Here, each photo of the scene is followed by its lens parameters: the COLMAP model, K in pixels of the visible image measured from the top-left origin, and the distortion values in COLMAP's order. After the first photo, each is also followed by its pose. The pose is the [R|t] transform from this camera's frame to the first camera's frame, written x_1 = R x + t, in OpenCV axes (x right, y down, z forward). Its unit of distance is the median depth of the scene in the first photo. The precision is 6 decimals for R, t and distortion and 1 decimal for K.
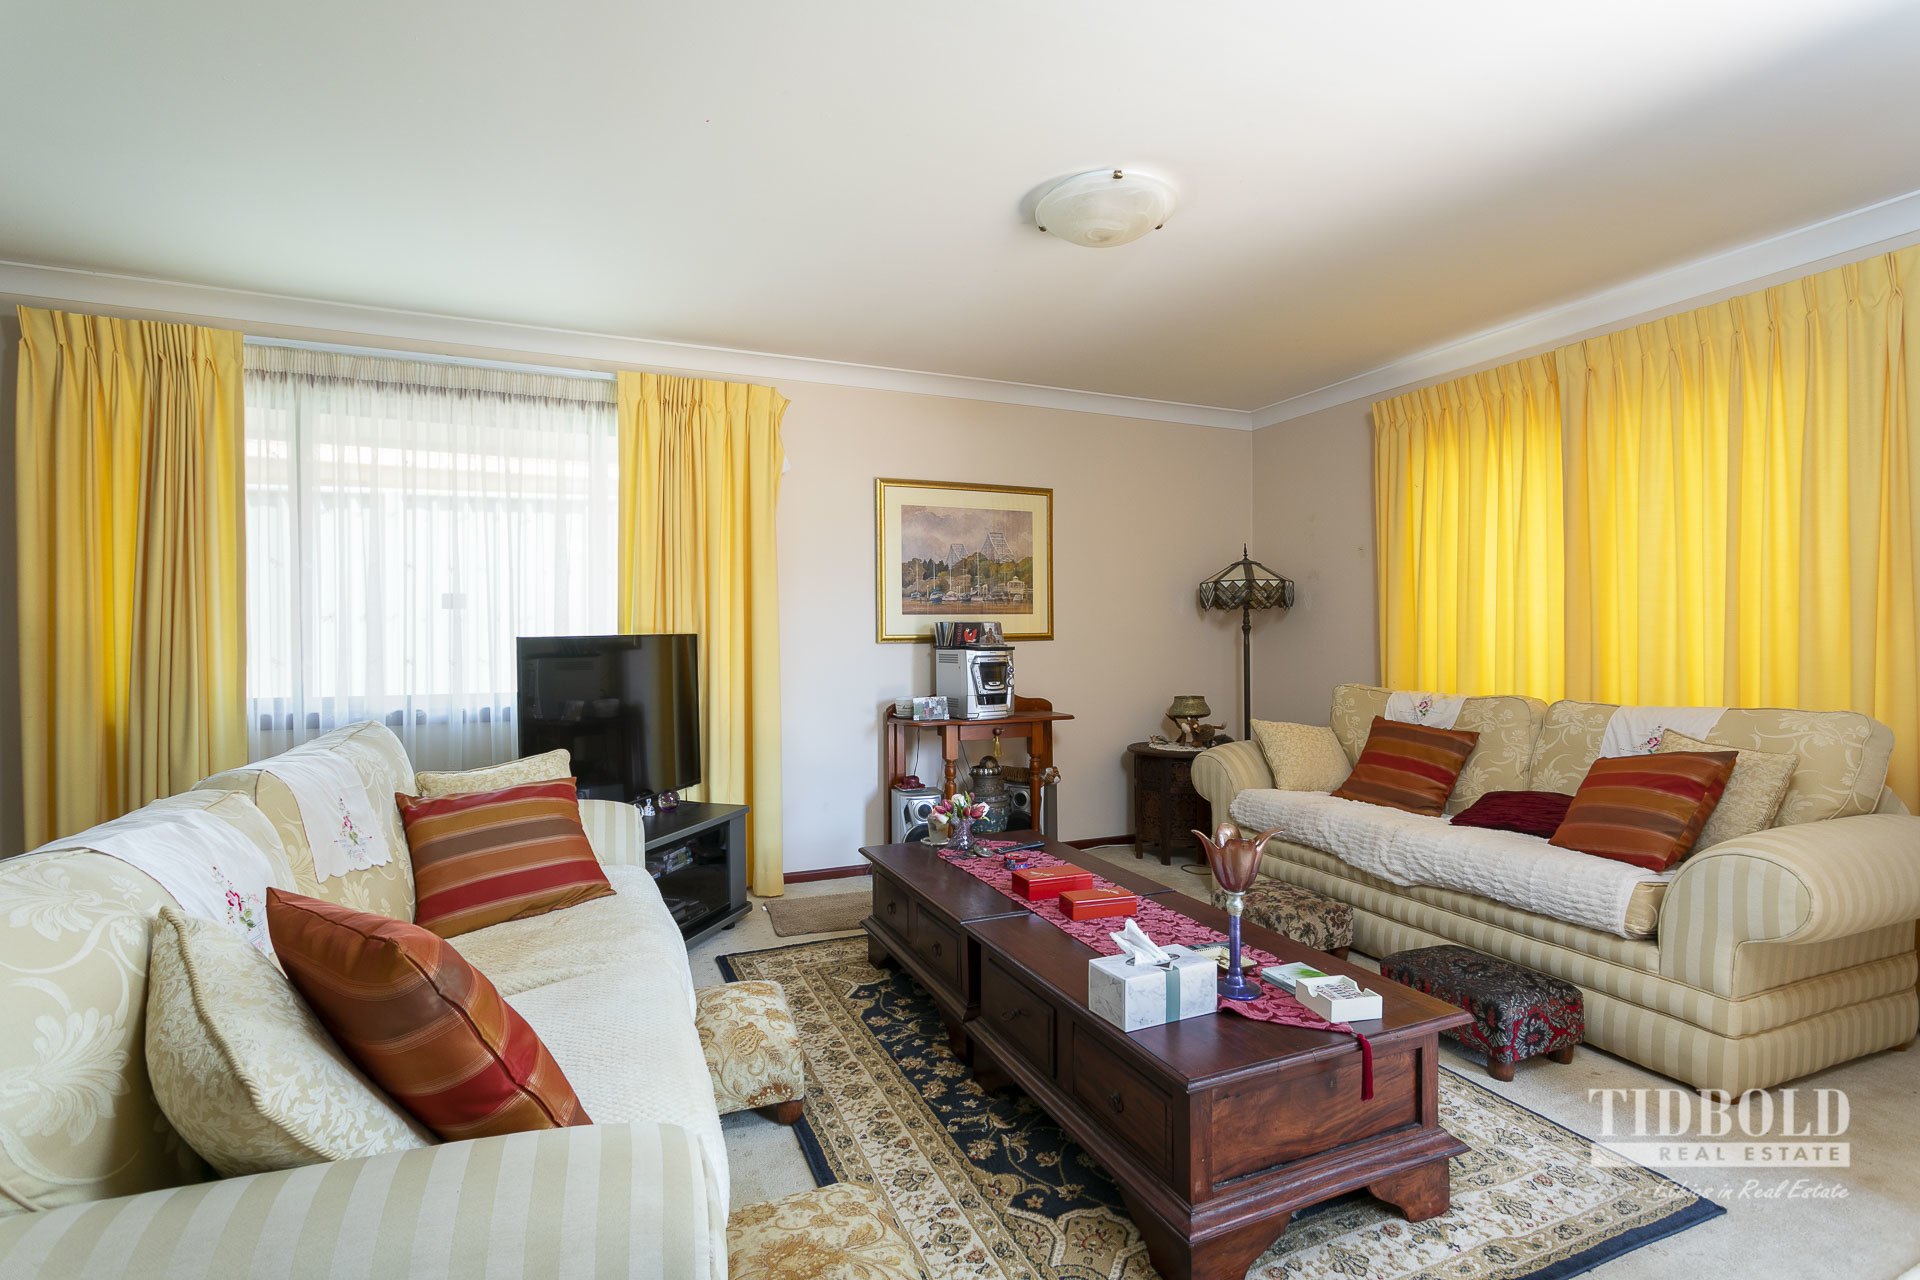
lens RADIAL K [[904.2, 0, 960.0], [0, 904.2, 640.0], [0, 0, 1]] dist [-0.003101, -0.000197]
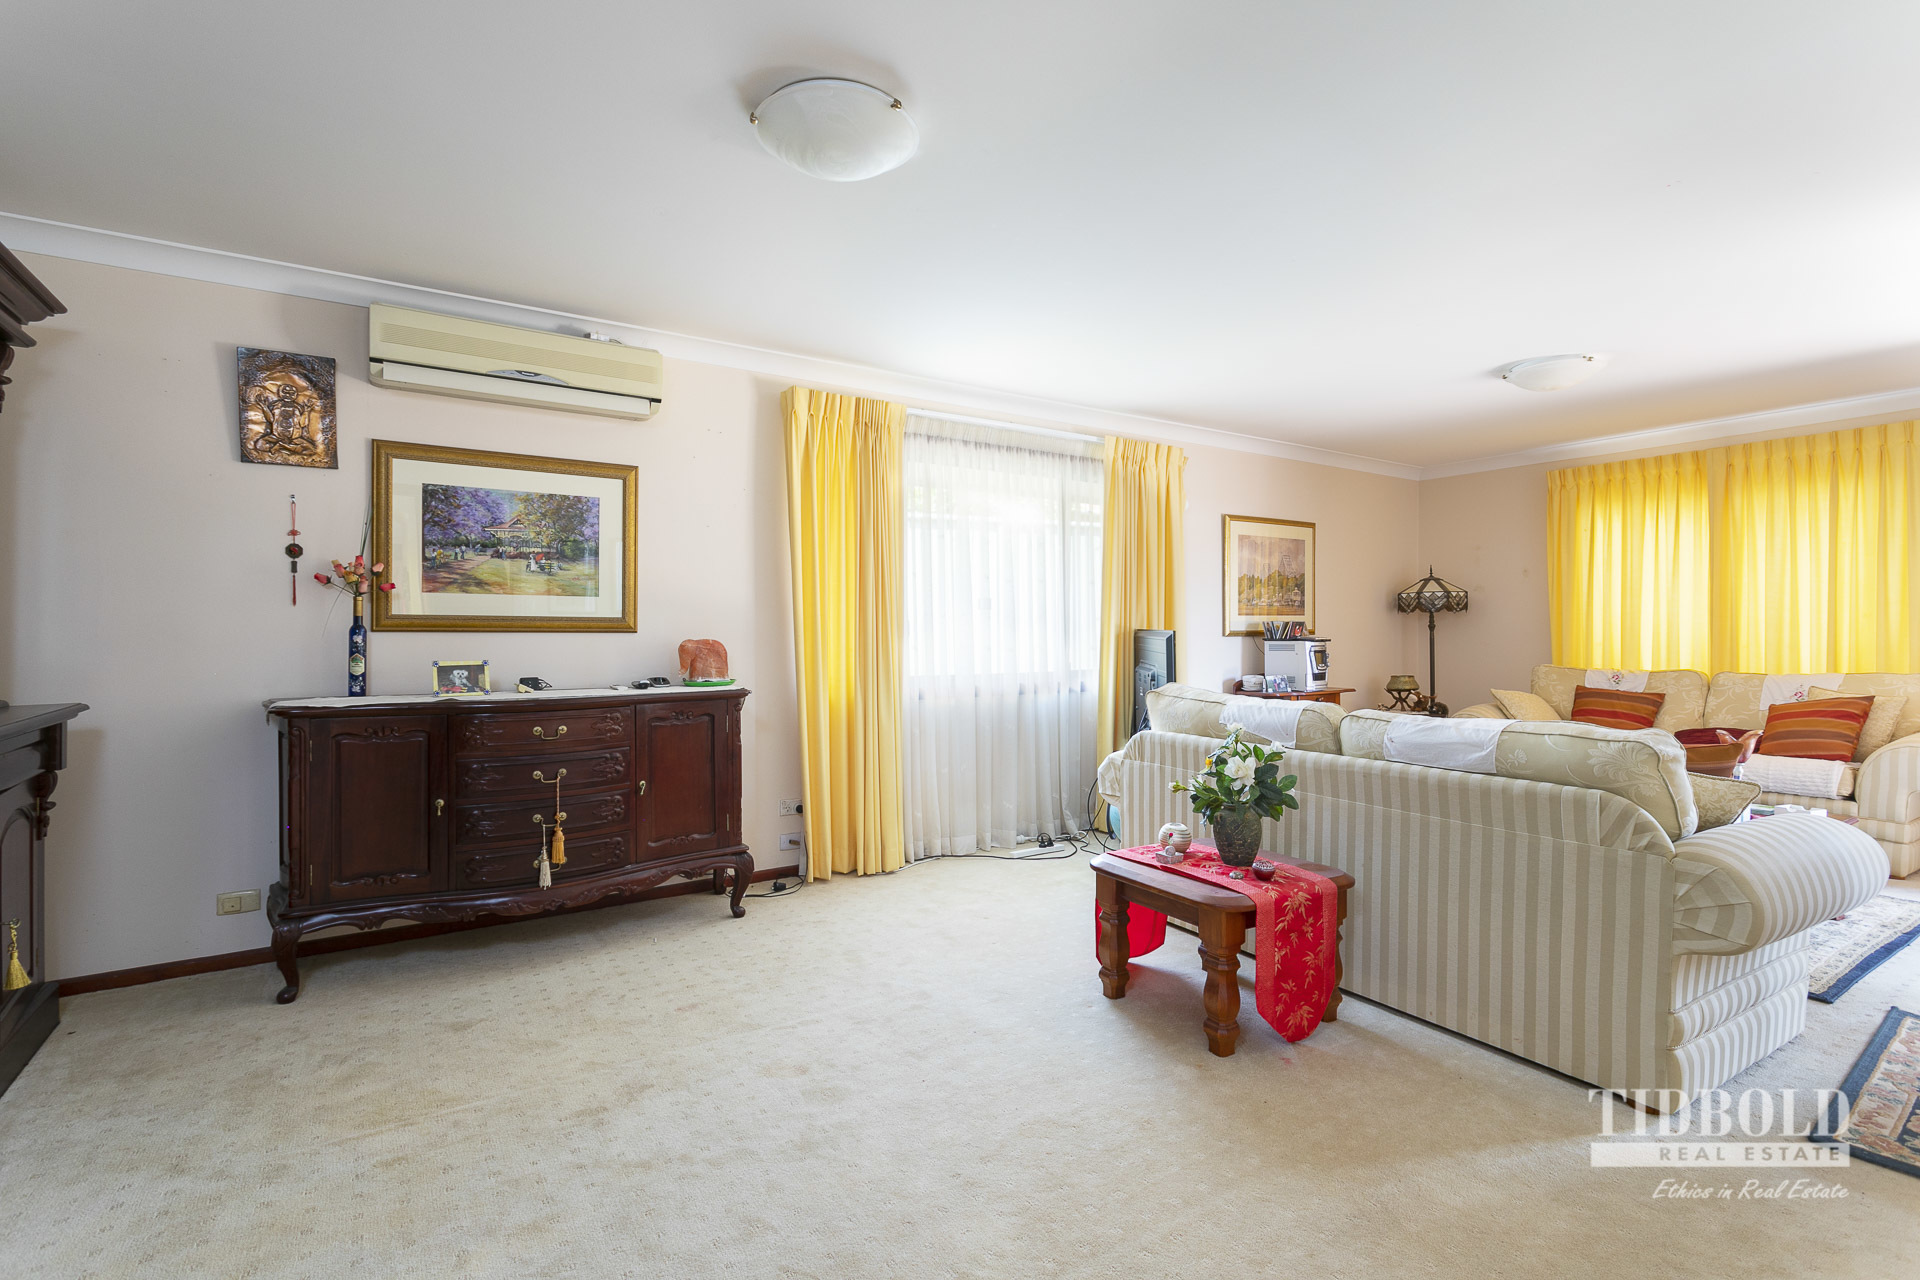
lens RADIAL K [[897.6, 0, 961.9], [0, 897.6, 631.9], [0, 0, 1]] dist [-0.000755, -0.000177]
pose [[0.985069, 0.002176, 0.172145, -0.750728], [-0.000951, 0.999974, -0.007200, 0.007064], [-0.172156, 0.006929, 0.985045, -0.269291]]
